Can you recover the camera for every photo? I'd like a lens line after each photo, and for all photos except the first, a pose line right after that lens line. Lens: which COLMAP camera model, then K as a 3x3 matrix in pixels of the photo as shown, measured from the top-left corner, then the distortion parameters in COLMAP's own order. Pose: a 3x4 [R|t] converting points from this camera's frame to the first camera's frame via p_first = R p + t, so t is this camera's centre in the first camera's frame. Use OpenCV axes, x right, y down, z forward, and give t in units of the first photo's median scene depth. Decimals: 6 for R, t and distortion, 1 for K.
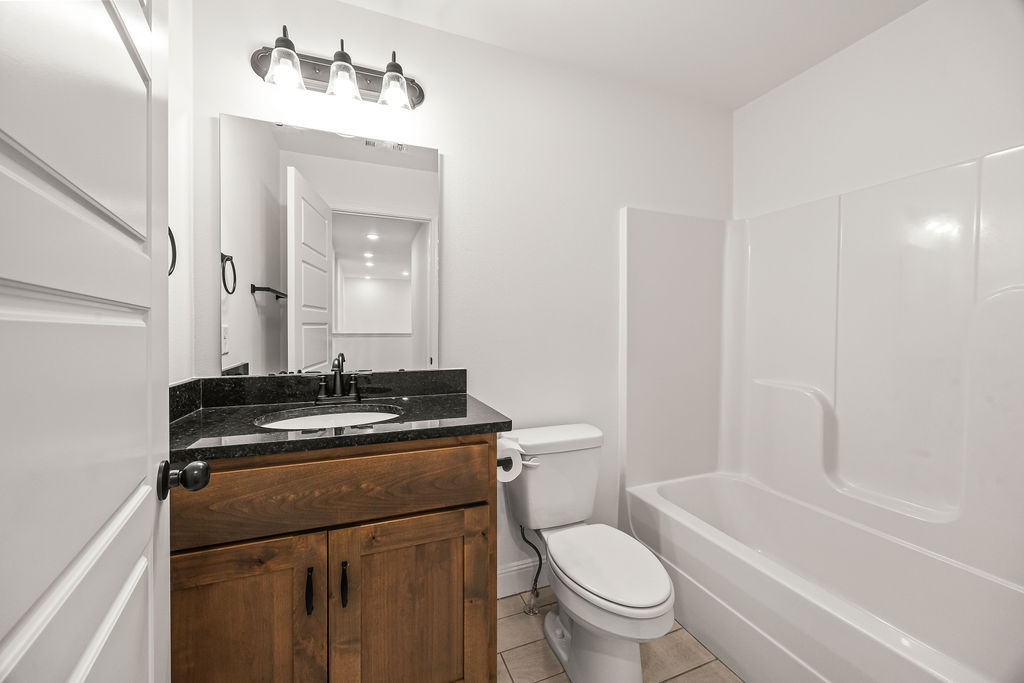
lens RADIAL K [[395.4, 0, 515.8], [0, 395.4, 342.7], [0, 0, 1]] dist [0.001228, -0.000010]
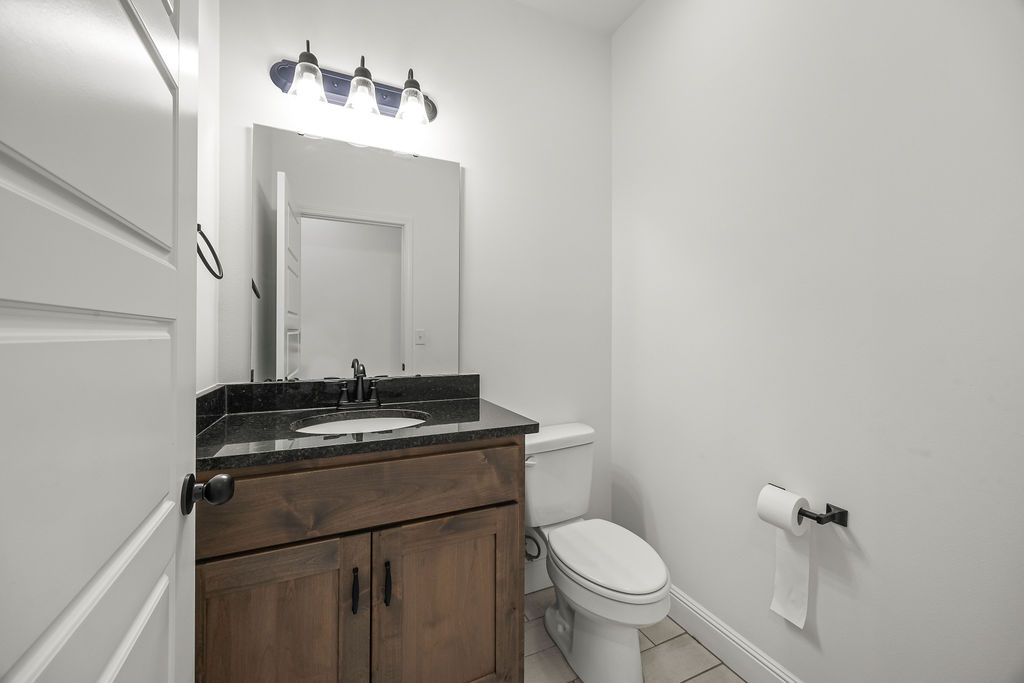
lens RADIAL K [[395.4, 0, 507.2], [0, 395.4, 340.3], [0, 0, 1]] dist [0.001228, -0.000010]
pose [[0.996342, -0.017728, 0.083596, -0.161714], [0.018808, 0.999749, -0.012146, -0.006683], [-0.083360, 0.013674, 0.996426, -0.046605]]
